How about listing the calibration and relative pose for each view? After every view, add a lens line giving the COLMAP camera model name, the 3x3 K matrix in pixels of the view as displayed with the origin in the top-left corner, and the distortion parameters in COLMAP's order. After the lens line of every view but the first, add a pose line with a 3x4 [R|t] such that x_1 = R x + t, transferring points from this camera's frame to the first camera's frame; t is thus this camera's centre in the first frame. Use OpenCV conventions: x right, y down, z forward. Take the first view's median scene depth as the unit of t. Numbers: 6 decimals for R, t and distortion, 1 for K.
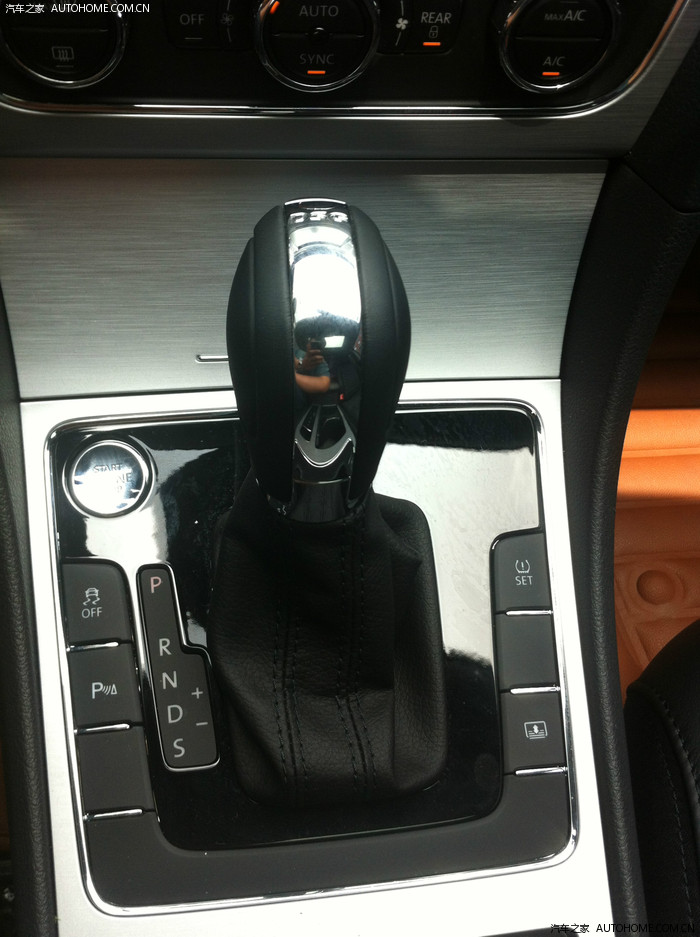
lens RADIAL K [[925.0, 0, 330.4], [0, 925.0, 463.7], [0, 0, 1]] dist [0.097807, -0.264290]
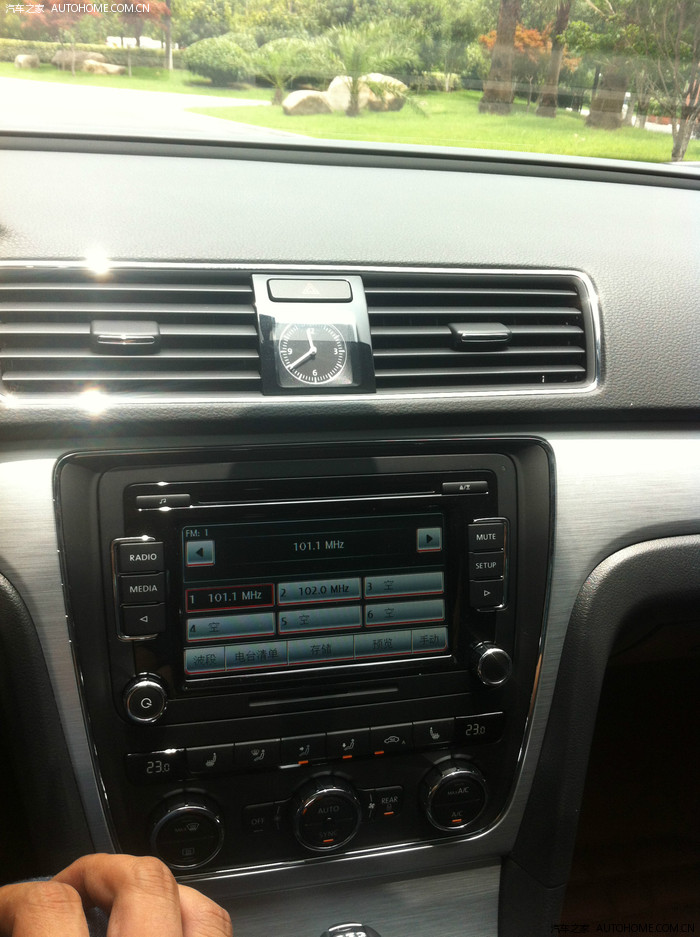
lens RADIAL K [[925.0, 0, 330.4], [0, 925.0, 463.7], [0, 0, 1]] dist [0.097807, -0.264290]
pose [[0.988501, -0.080081, 0.128272, -0.157274], [0.140584, 0.799142, -0.584473, 0.038034], [-0.055702, 0.595785, 0.801210, -0.729432]]
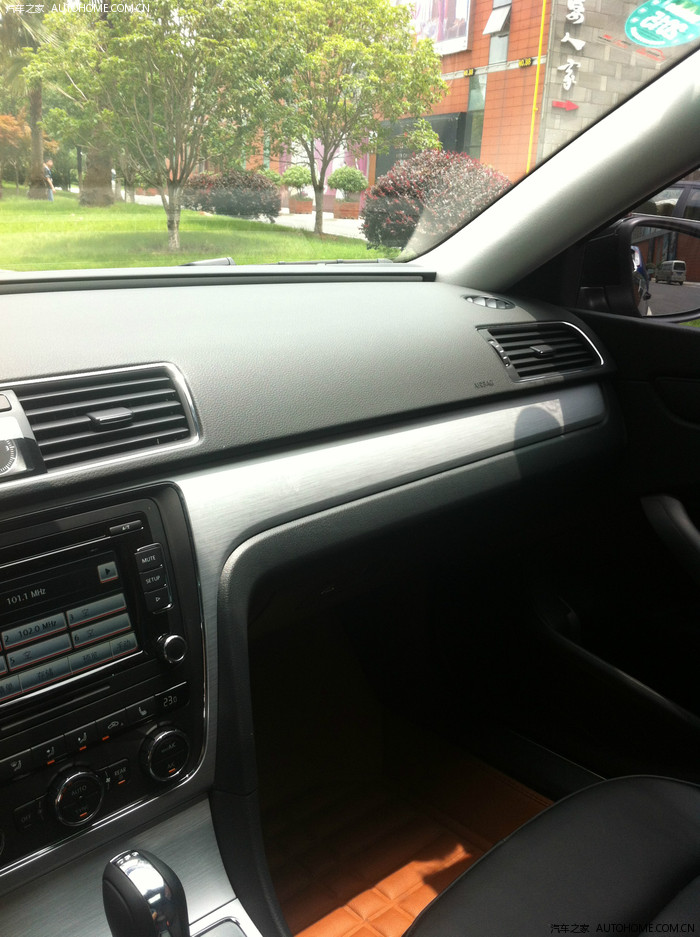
lens RADIAL K [[925.0, 0, 330.4], [0, 925.0, 463.7], [0, 0, 1]] dist [0.097807, -0.264290]
pose [[0.789894, -0.252339, 0.558920, -0.523362], [0.555520, 0.680464, -0.477876, 0.375035], [-0.259739, 0.687963, 0.677674, -1.143693]]
